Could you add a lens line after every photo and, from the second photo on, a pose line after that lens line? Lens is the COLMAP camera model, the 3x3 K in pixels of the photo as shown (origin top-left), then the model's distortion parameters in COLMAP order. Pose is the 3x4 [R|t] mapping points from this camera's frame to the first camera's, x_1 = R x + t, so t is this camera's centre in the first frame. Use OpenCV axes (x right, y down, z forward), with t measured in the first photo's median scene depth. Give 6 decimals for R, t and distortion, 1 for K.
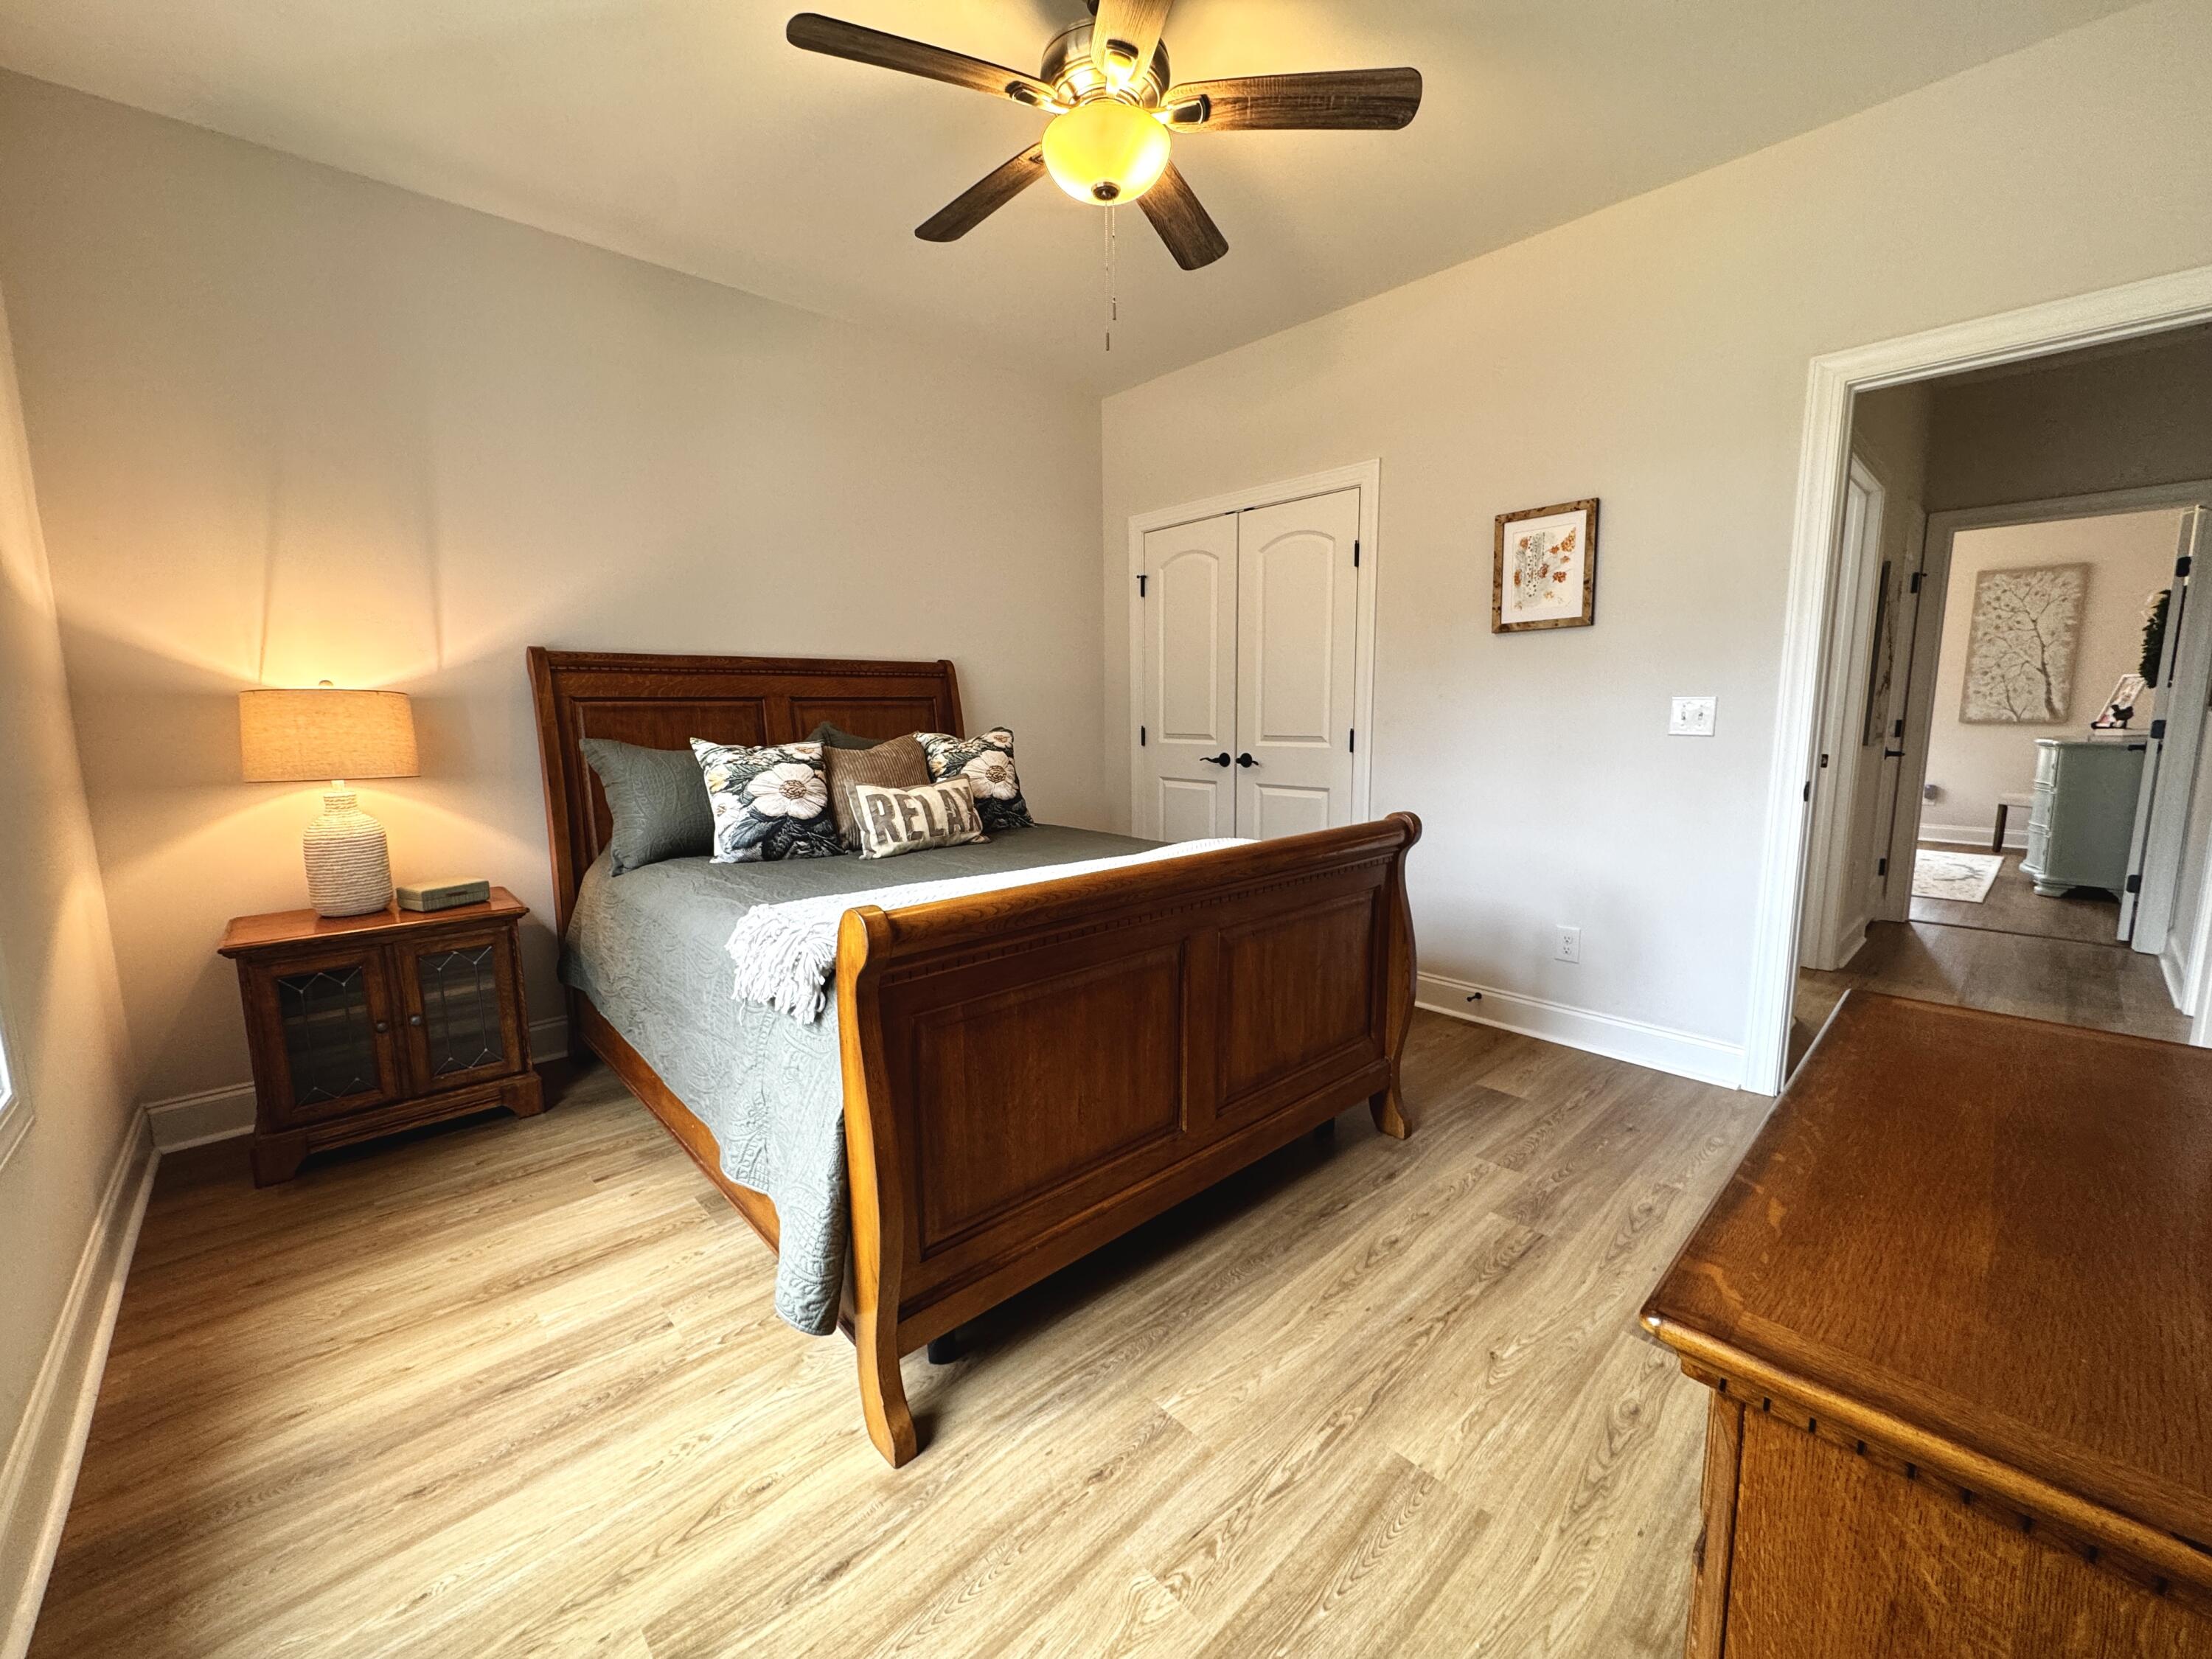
lens RADIAL K [[890.3, 0, 1118.9], [0, 890.3, 829.8], [0, 0, 1]] dist [0.000425, -0.000007]
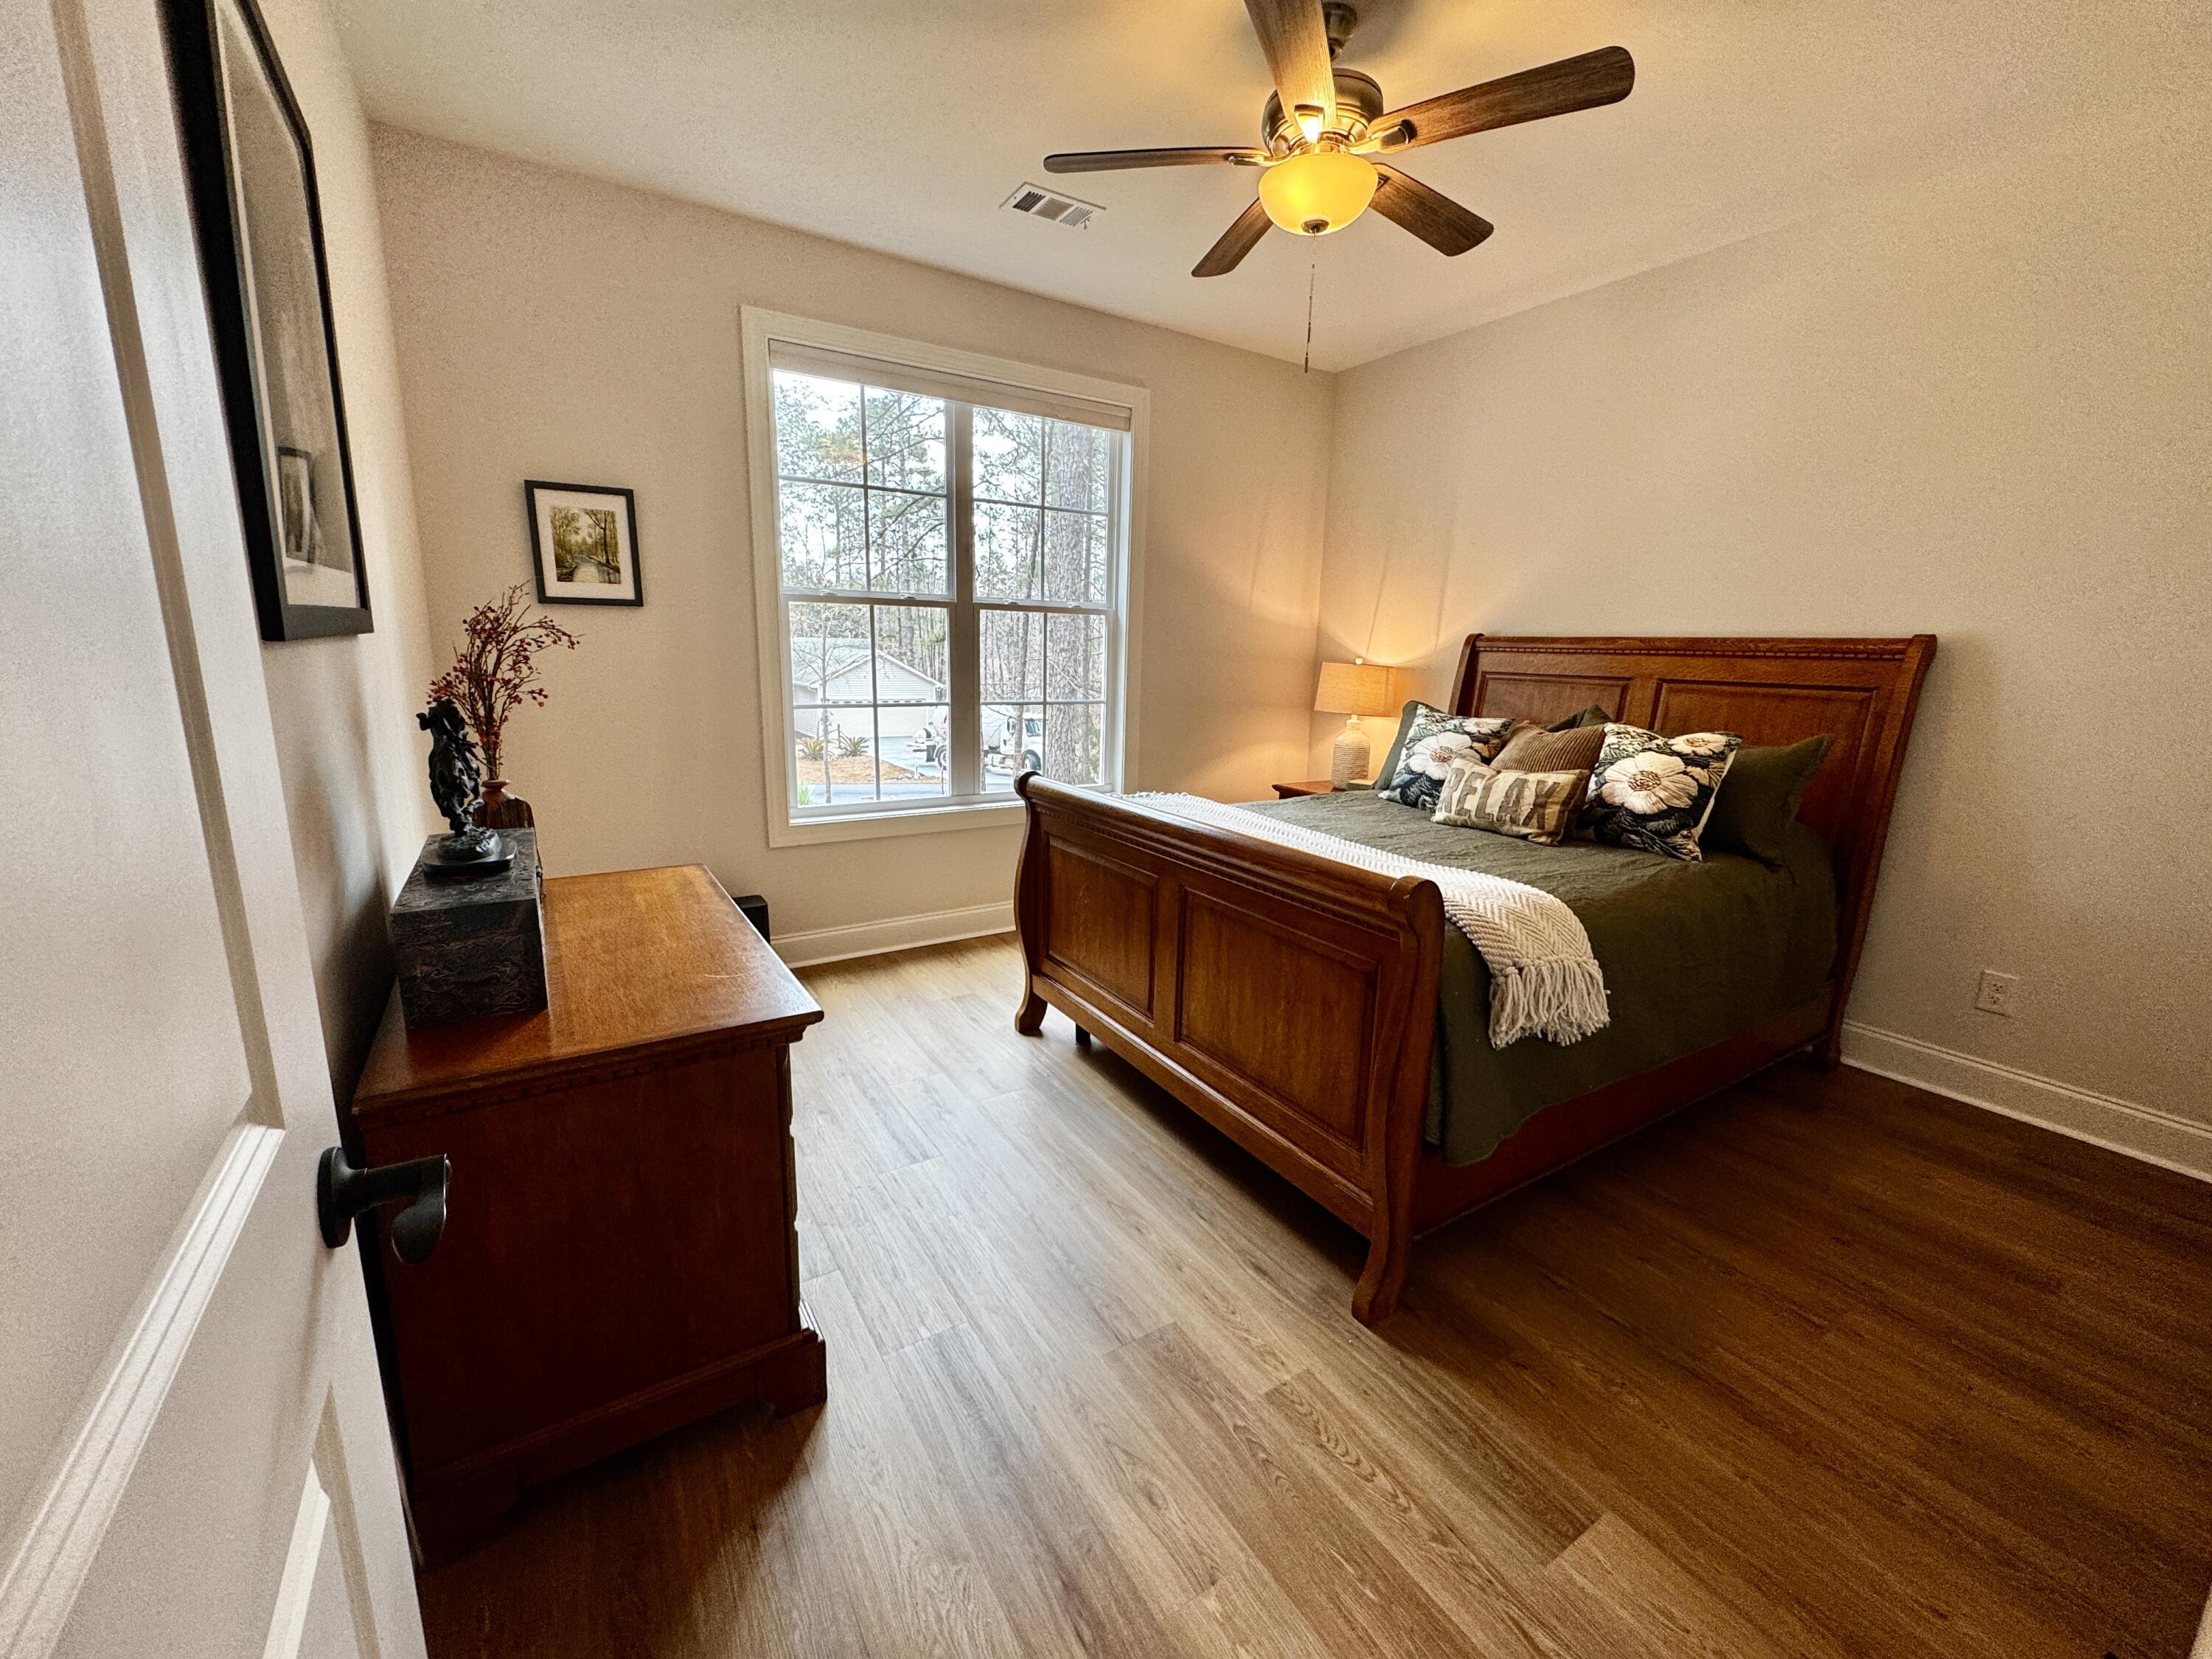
lens RADIAL K [[890.3, 0, 1118.9], [0, 890.3, 829.8], [0, 0, 1]] dist [0.000425, -0.000007]
pose [[-0.195885, 0.205147, -0.958928, 0.886039], [-0.153578, 0.959388, 0.236618, -0.162845], [0.968526, 0.193620, -0.156423, 0.766962]]
